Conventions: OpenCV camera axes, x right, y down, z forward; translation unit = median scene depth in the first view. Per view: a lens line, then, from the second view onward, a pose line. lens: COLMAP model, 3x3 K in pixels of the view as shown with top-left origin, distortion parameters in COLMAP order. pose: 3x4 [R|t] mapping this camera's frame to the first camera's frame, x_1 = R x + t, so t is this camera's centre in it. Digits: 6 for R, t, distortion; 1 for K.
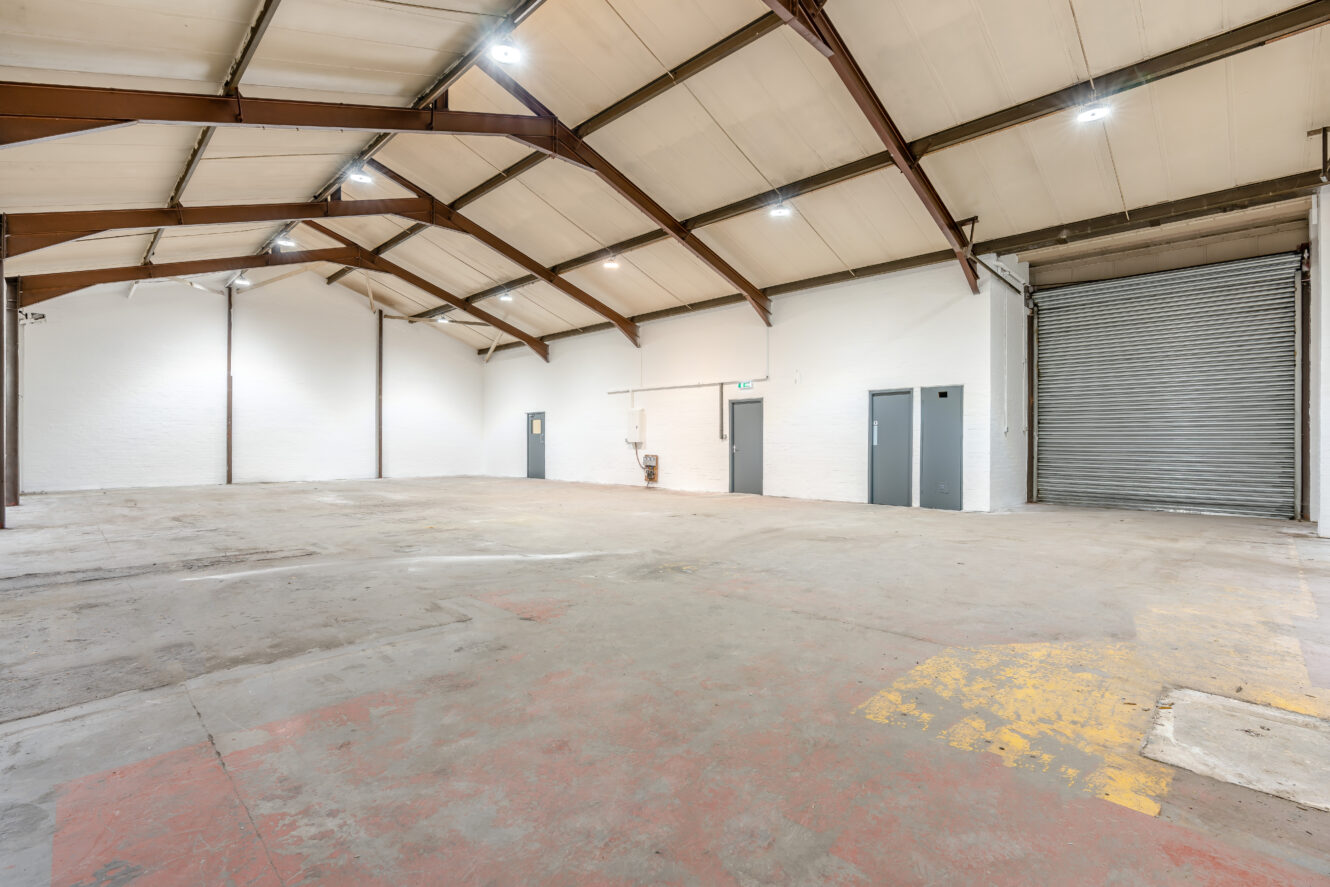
lens RADIAL K [[604.4, 0, 665.0], [0, 604.4, 443.5], [0, 0, 1]] dist [-0.019490, 0.011160]
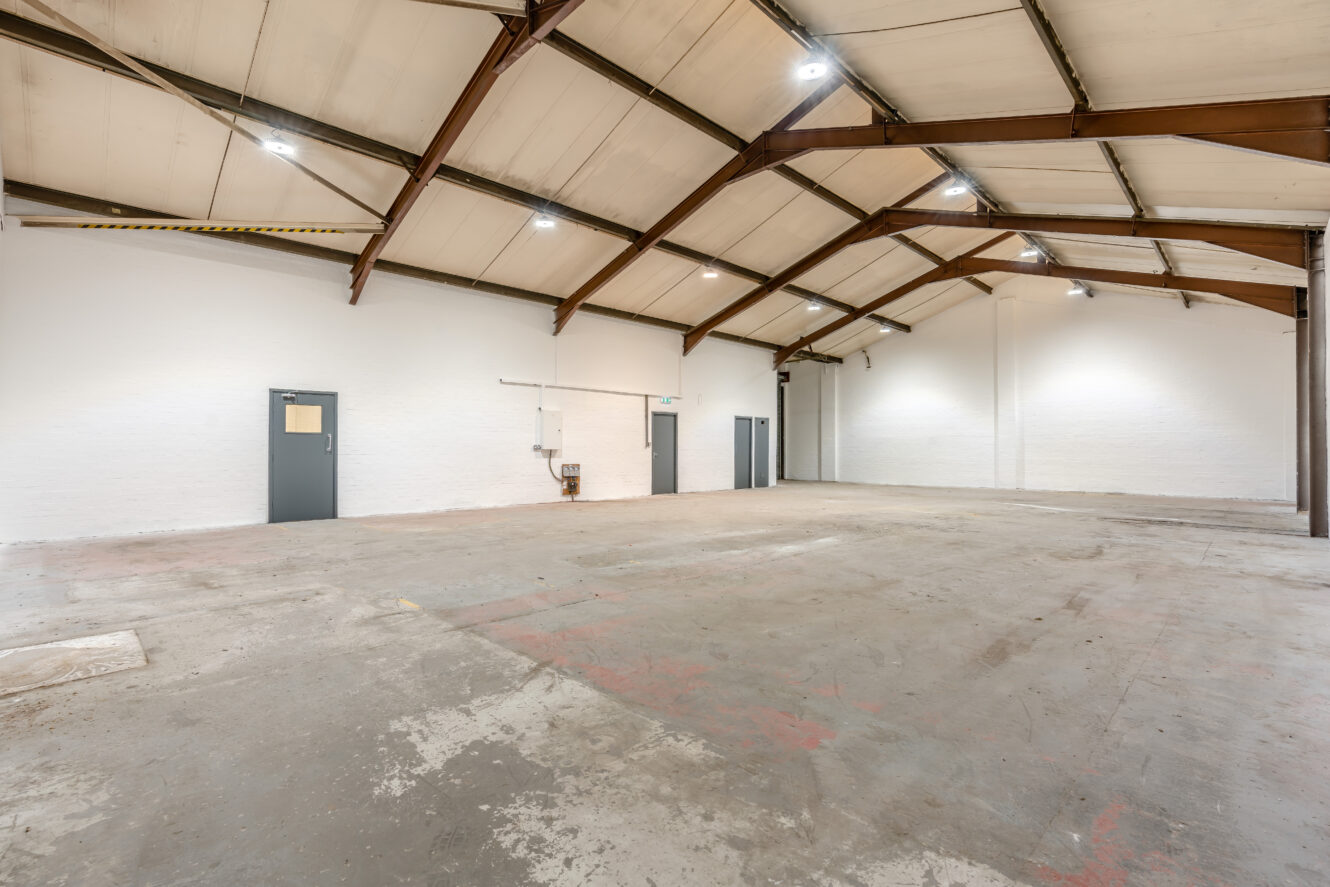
lens RADIAL K [[604.4, 0, 665.0], [0, 604.4, 443.5], [0, 0, 1]] dist [-0.019490, 0.011160]
pose [[0.002714, 0.011193, 0.999934, -1.050741], [0.004671, 0.999926, -0.011206, -0.000261], [-0.999985, 0.004701, 0.002662, 1.020649]]
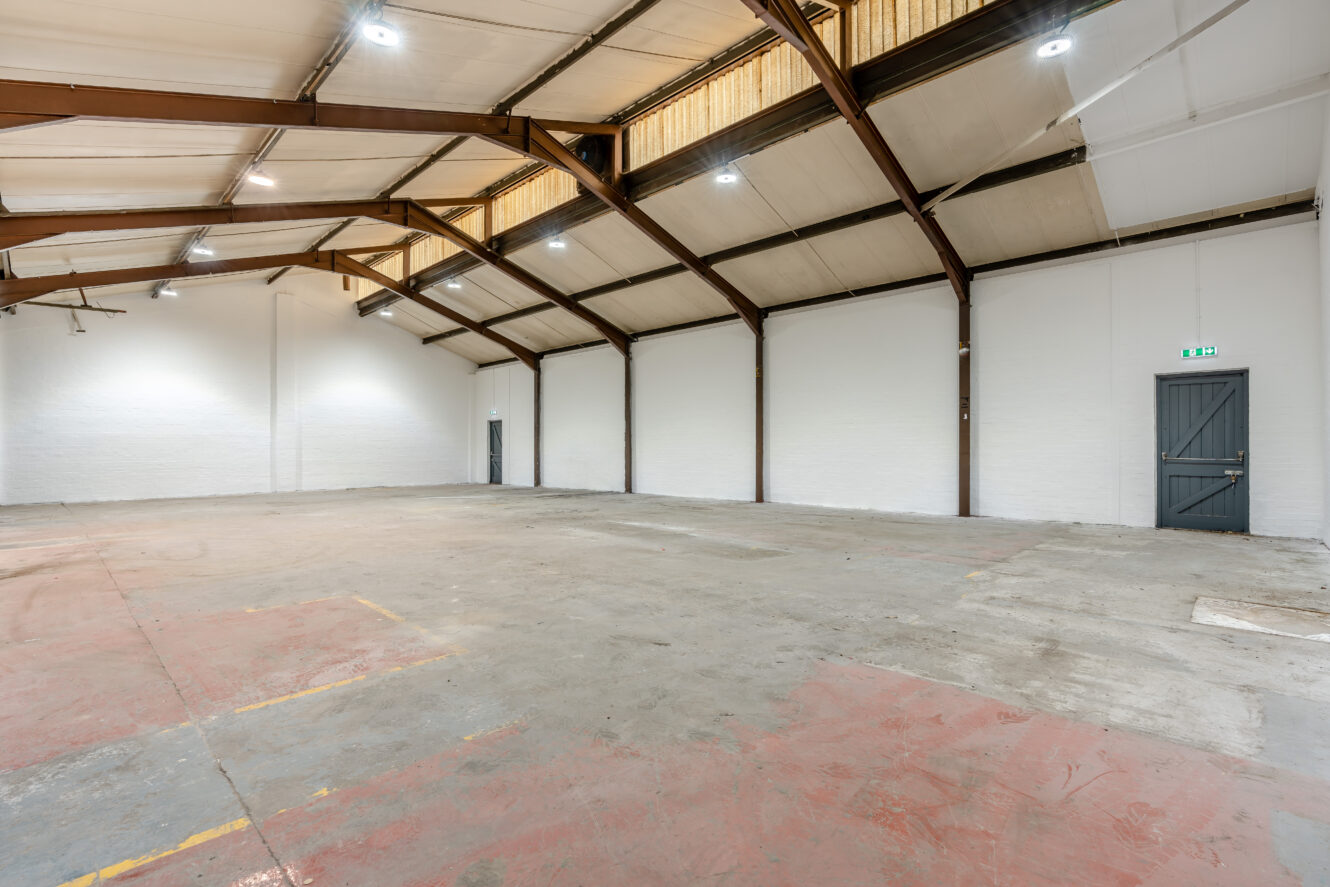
lens RADIAL K [[604.4, 0, 665.0], [0, 604.4, 443.5], [0, 0, 1]] dist [-0.019490, 0.011160]
pose [[-0.999884, 0.007186, -0.013463, -0.494141], [0.007244, 0.999965, -0.004291, -0.002908], [0.013432, -0.004388, -0.999900, 1.574921]]
